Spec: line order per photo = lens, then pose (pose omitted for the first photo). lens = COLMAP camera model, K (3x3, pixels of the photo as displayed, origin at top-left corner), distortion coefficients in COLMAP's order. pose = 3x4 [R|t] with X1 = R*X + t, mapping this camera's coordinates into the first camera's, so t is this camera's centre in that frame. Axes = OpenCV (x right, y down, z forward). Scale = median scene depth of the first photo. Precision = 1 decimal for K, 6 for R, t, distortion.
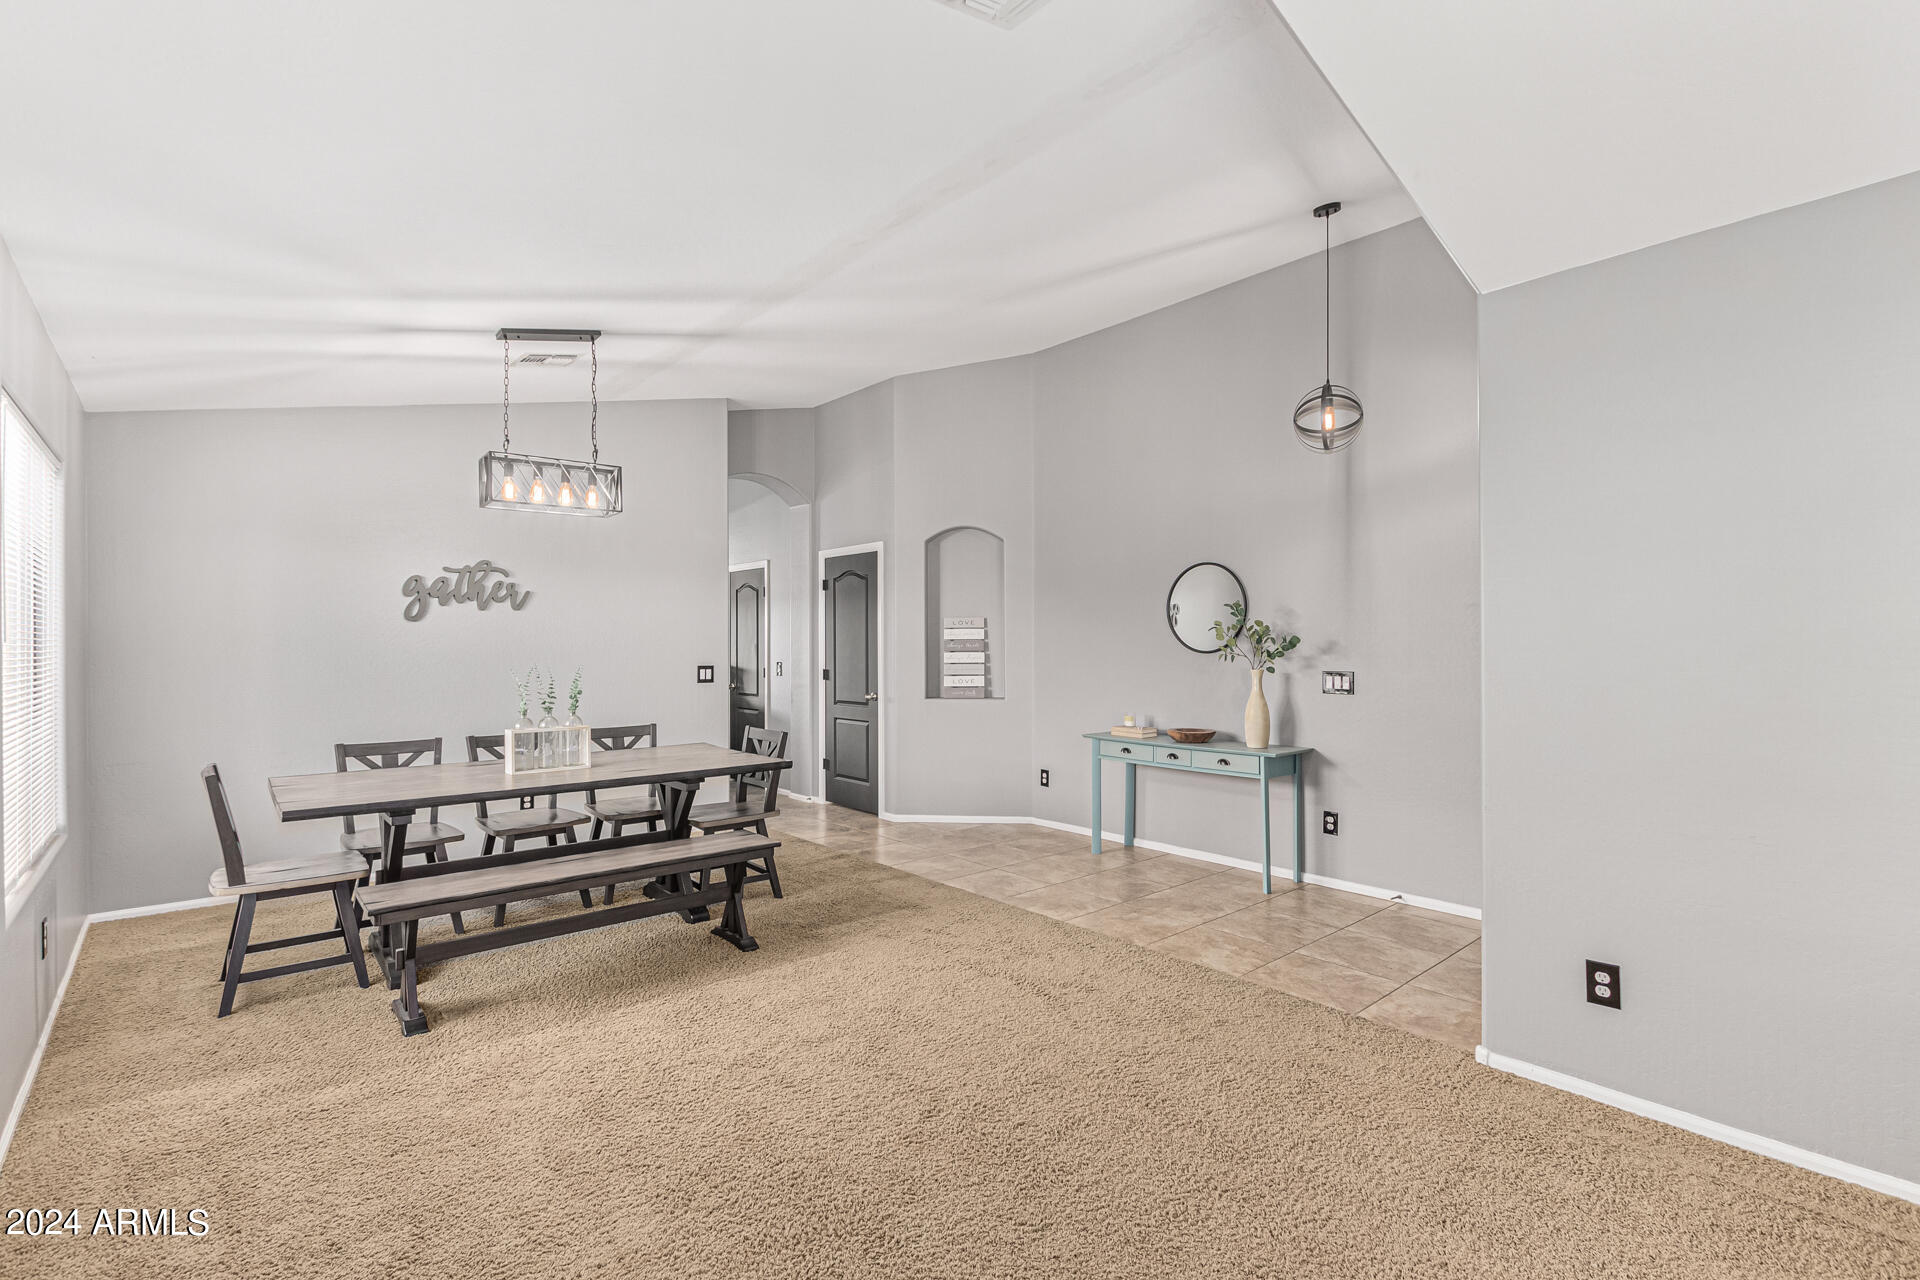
lens RADIAL K [[871.5, 0, 960.0], [0, 871.5, 640.0], [0, 0, 1]] dist [0.004040, -0.000058]
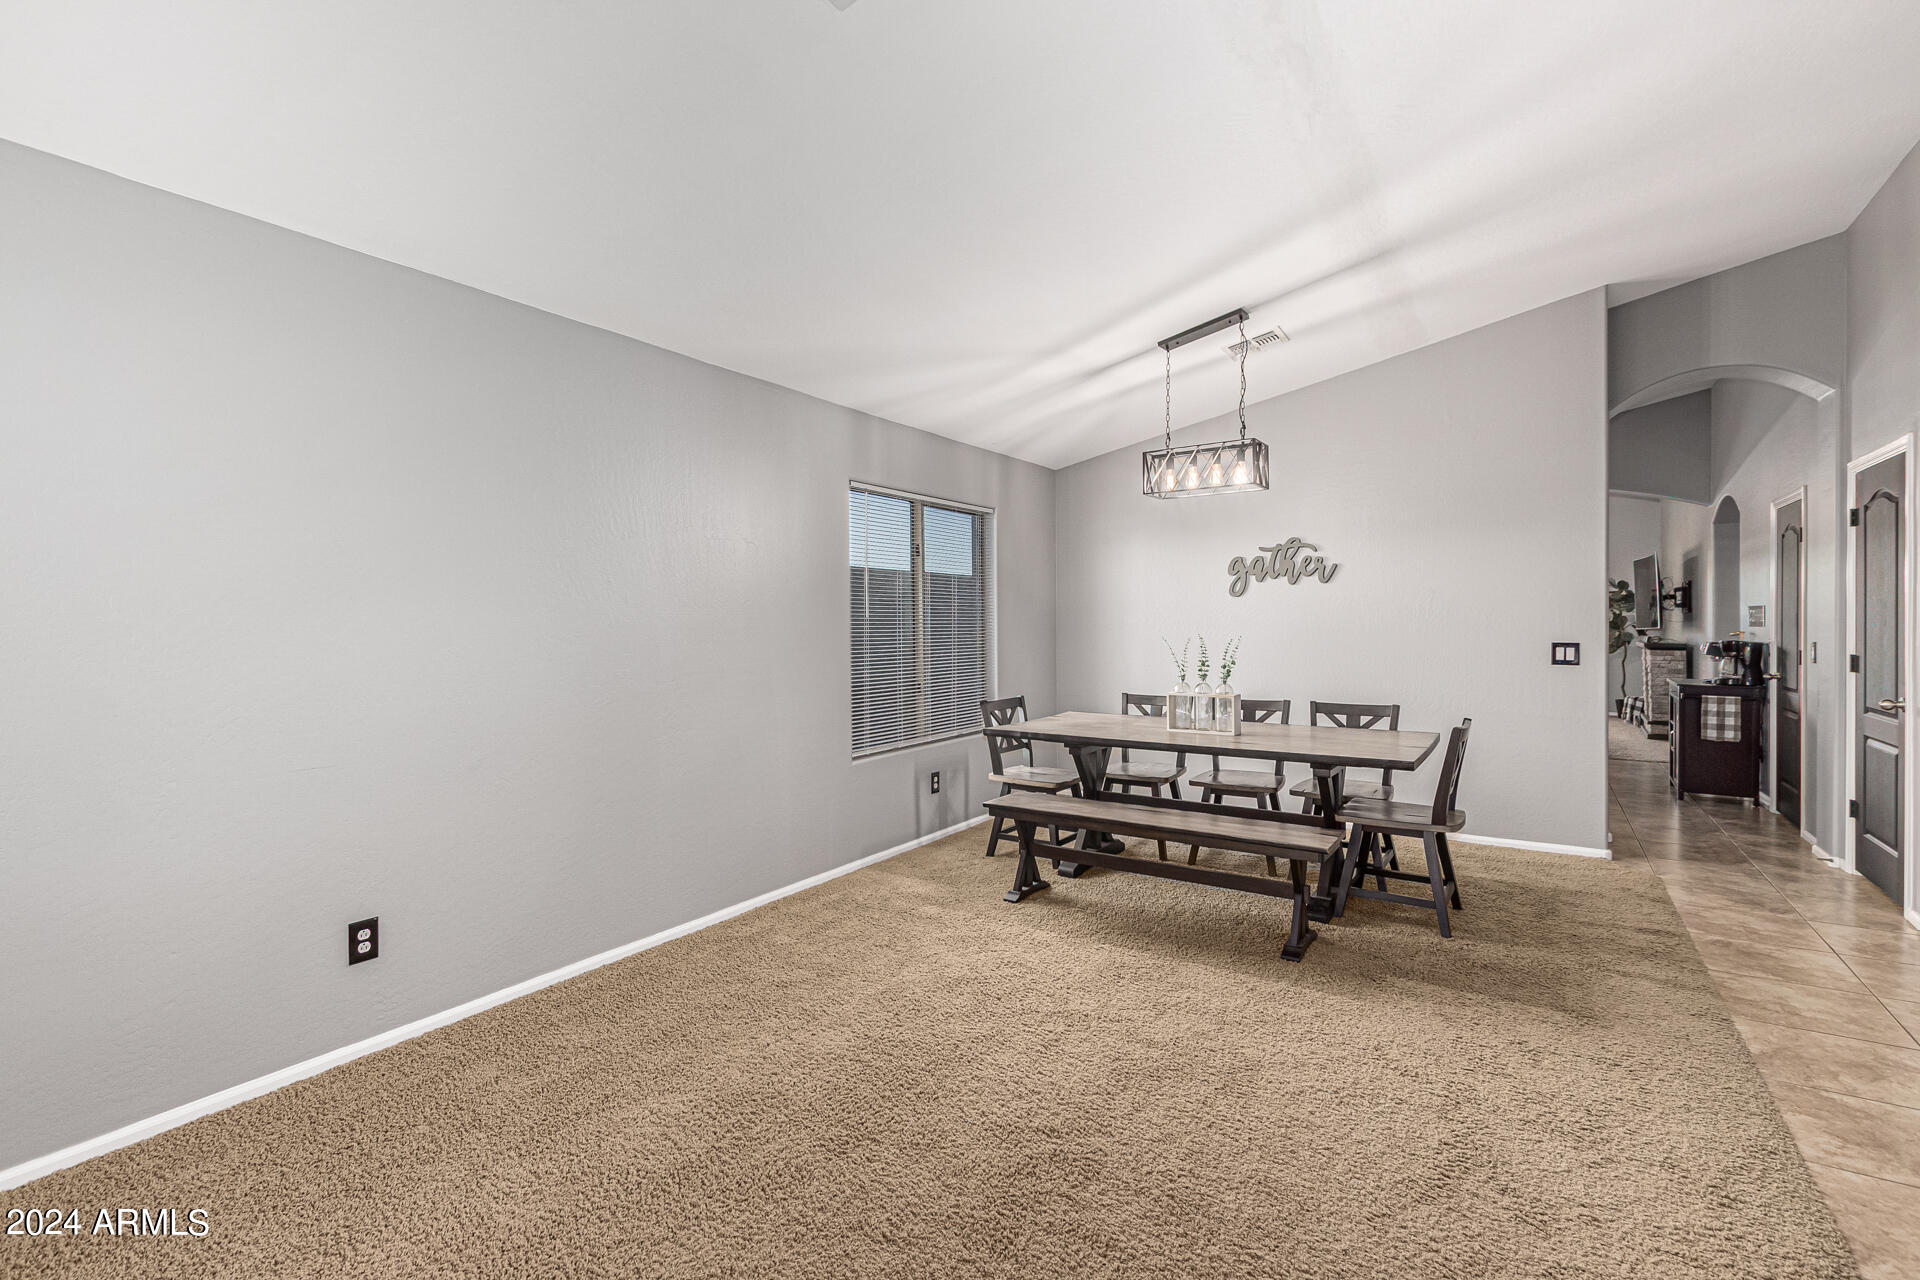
lens RADIAL K [[879.4, 0, 953.8], [0, 879.4, 636.6], [0, 0, 1]] dist [0.003346, 0.000580]
pose [[0.268018, 0.023296, -0.963132, 0.451740], [0.007961, 0.999620, 0.026394, -0.002154], [0.963381, -0.014742, 0.267730, 0.364686]]
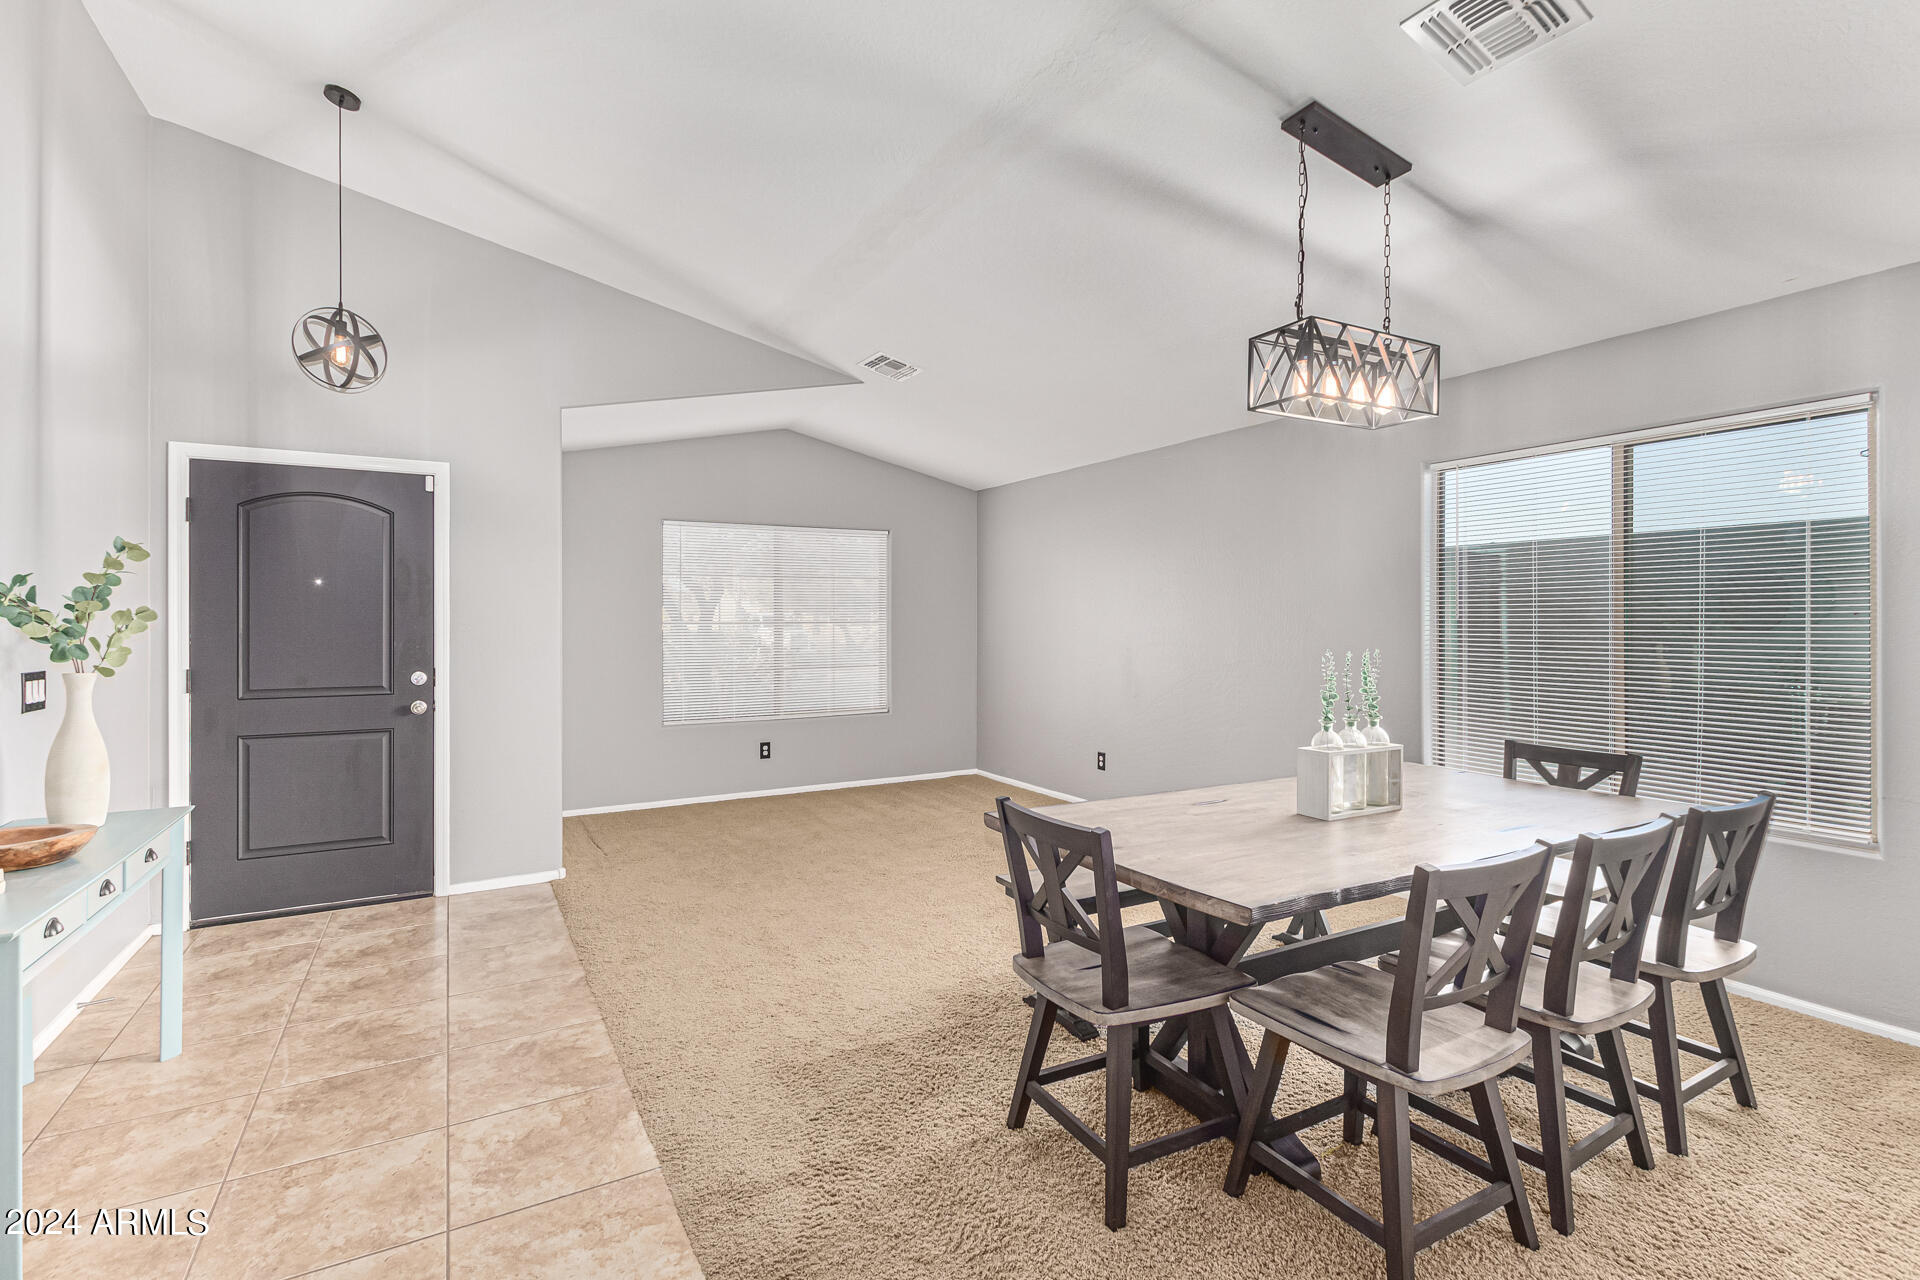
lens RADIAL K [[879.4, 0, 953.8], [0, 879.4, 636.6], [0, 0, 1]] dist [0.003346, 0.000580]
pose [[-0.980415, -0.002496, 0.196926, -0.281392], [-0.000697, 0.999957, 0.009205, 0.009242], [-0.196940, 0.008887, -0.980375, 1.548527]]
